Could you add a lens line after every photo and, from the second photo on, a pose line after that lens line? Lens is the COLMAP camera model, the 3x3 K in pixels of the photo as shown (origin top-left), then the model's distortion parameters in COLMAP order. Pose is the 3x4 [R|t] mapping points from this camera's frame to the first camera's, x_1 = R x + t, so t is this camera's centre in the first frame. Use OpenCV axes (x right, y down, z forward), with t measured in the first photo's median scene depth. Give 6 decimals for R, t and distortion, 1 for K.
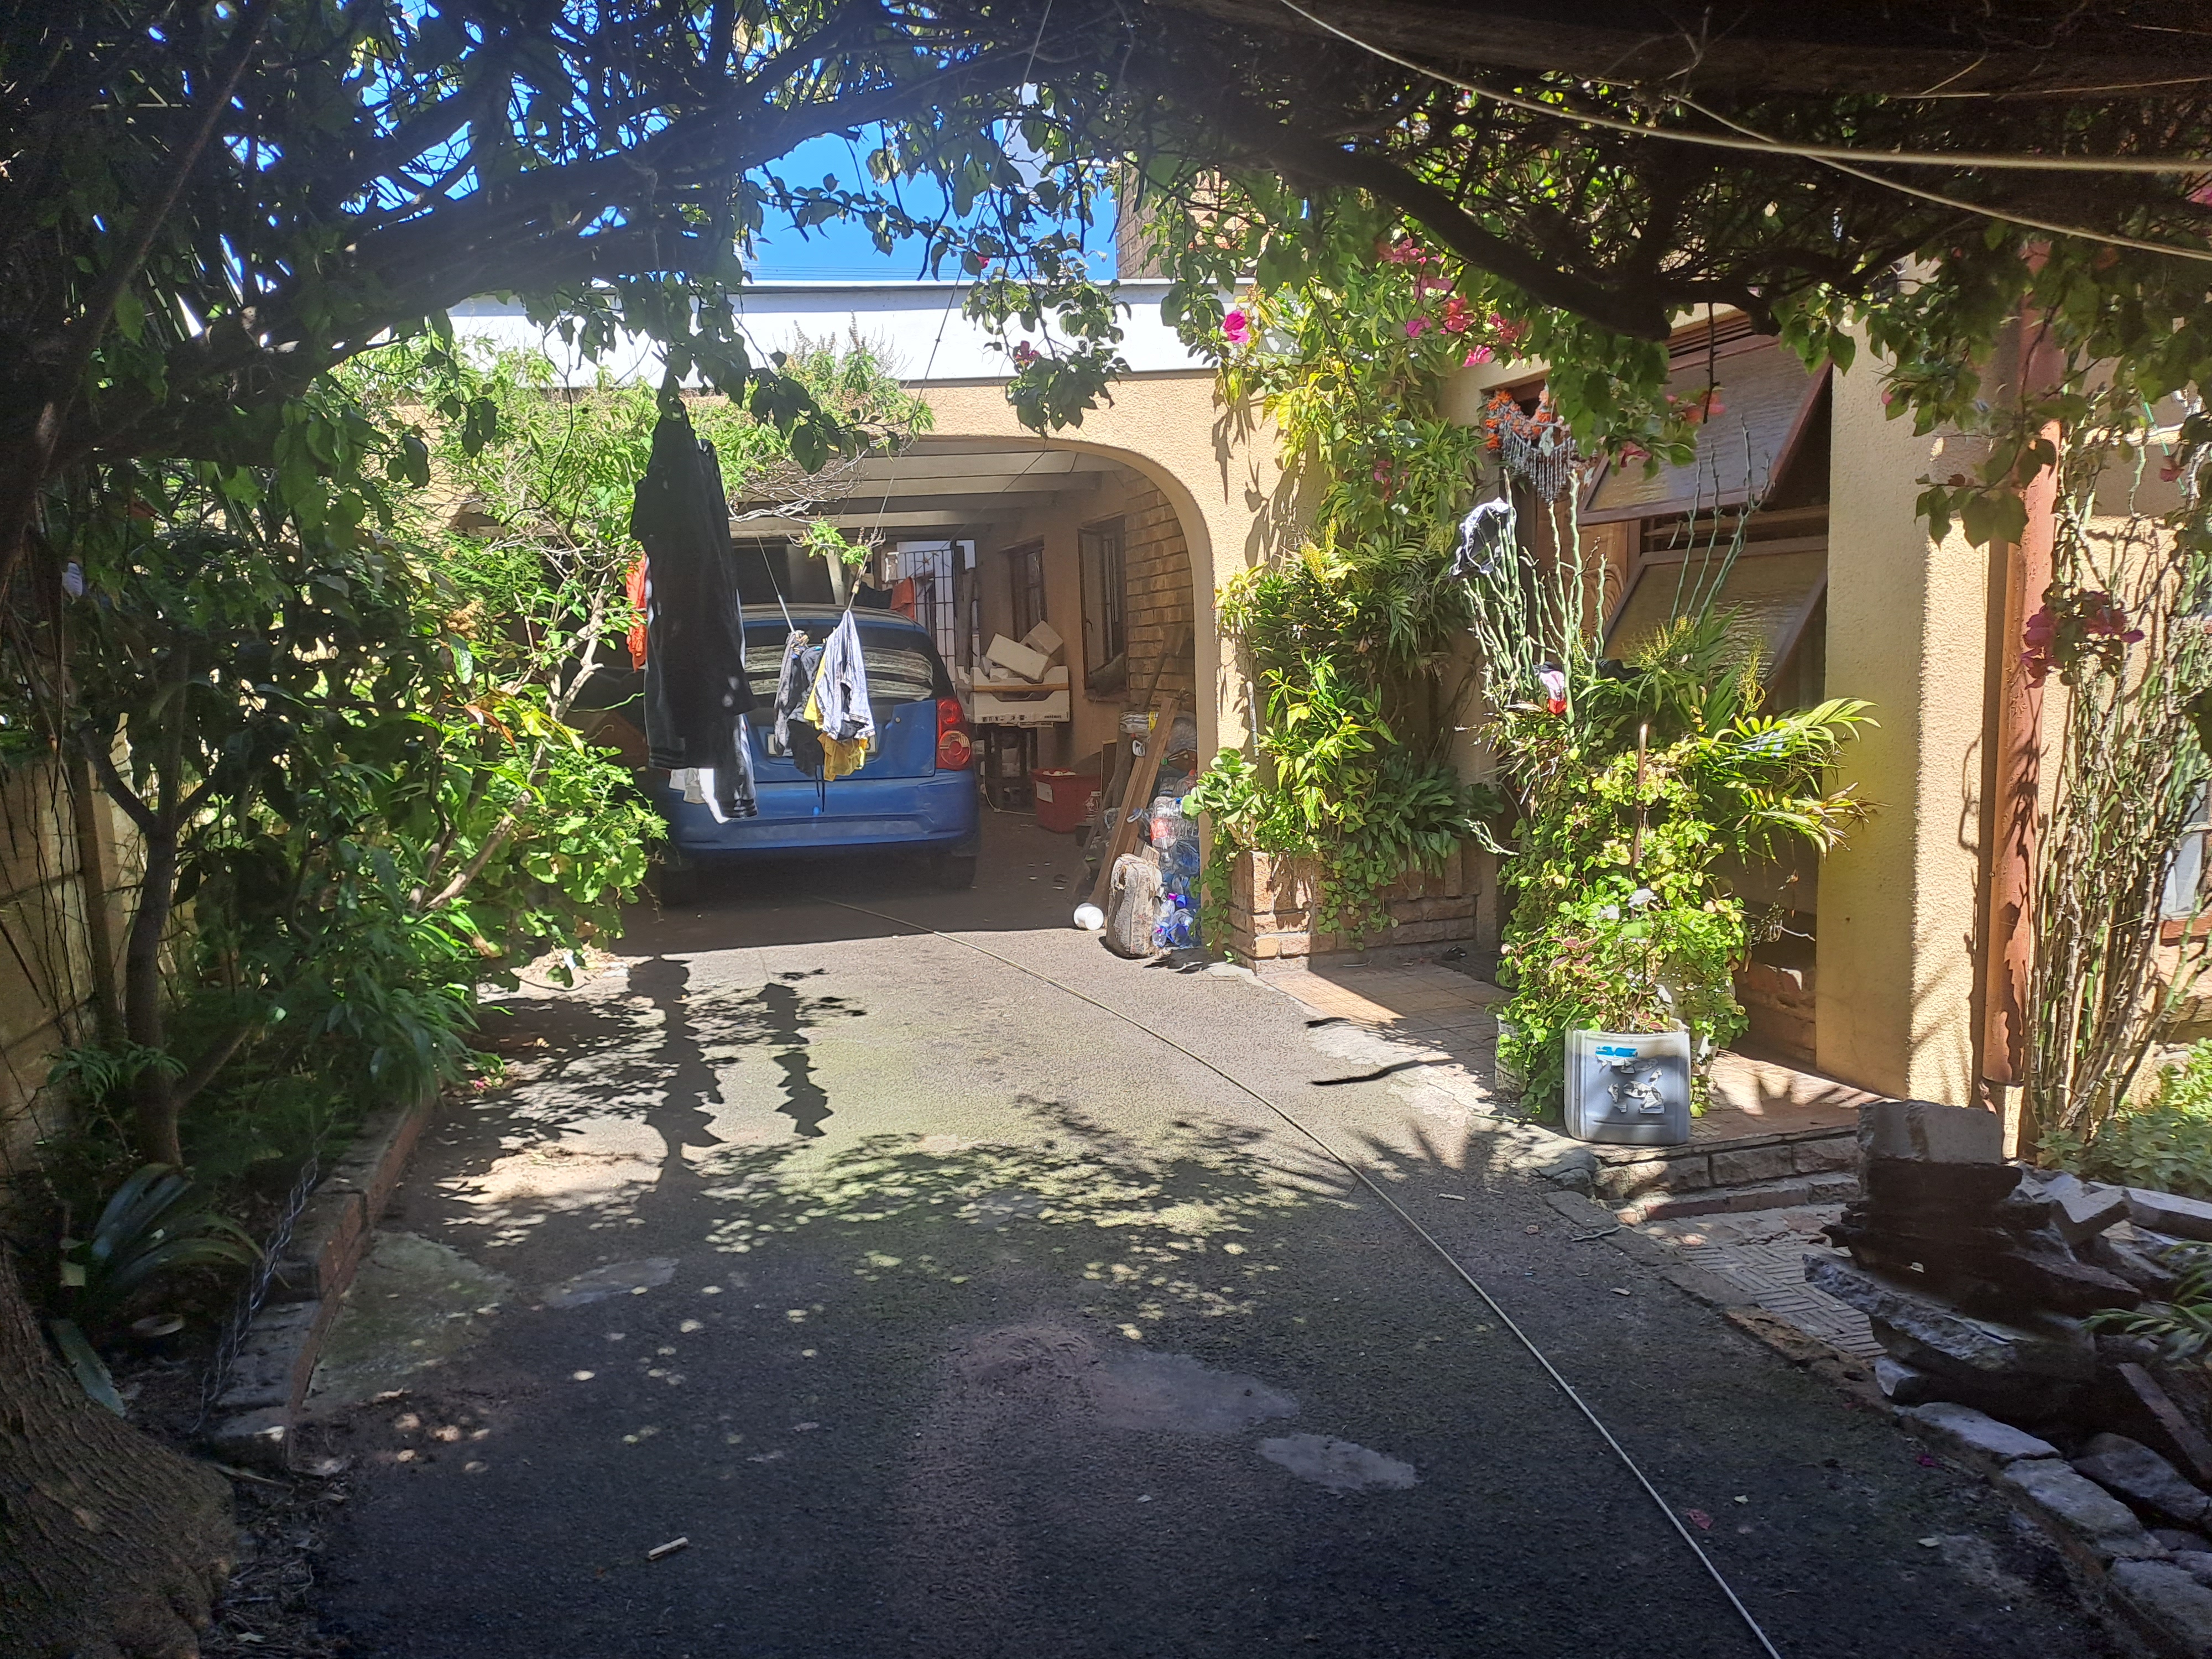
lens RADIAL K [[1625.1, 0, 1127.3], [0, 1625.1, 910.9], [0, 0, 1]] dist [-0.004247, -0.007463]
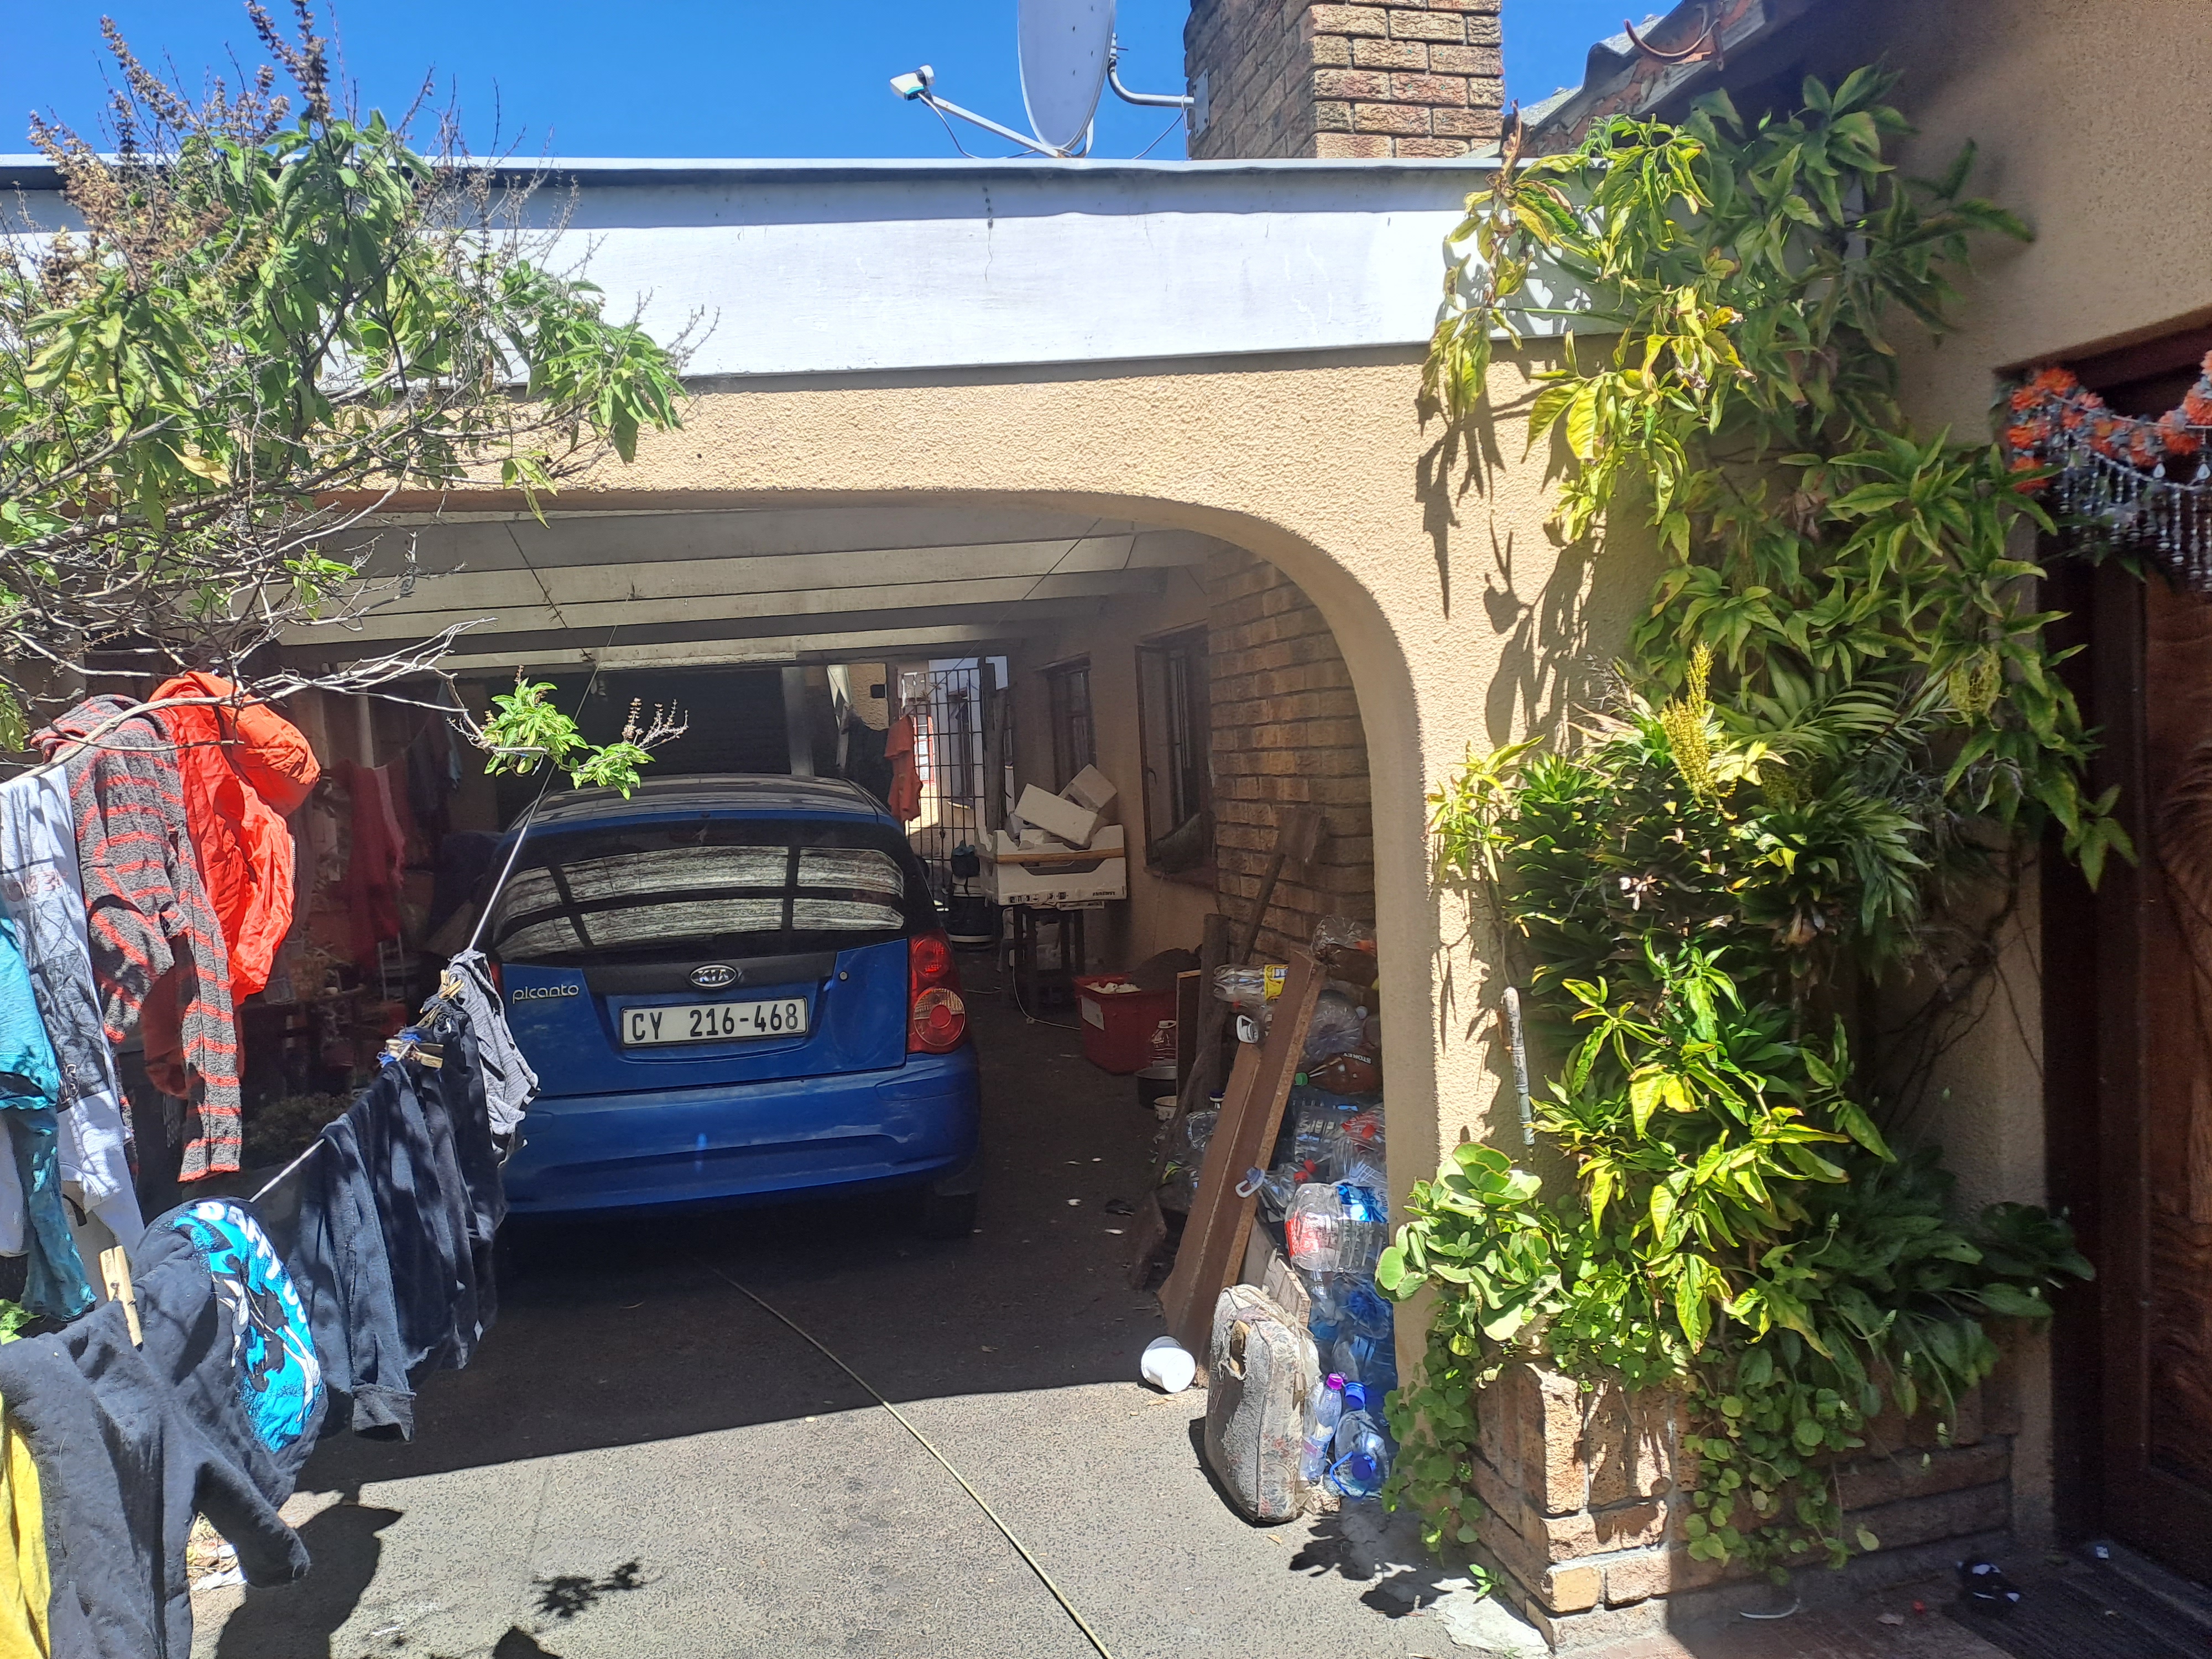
lens RADIAL K [[1625.1, 0, 1104.2], [0, 1625.1, 828.6], [0, 0, 1]] dist [-0.004247, -0.007463]
pose [[0.998716, -0.015268, -0.048312, -0.018848], [0.009921, 0.993986, -0.109054, -0.136697], [0.049686, 0.108434, 0.992861, 0.522479]]
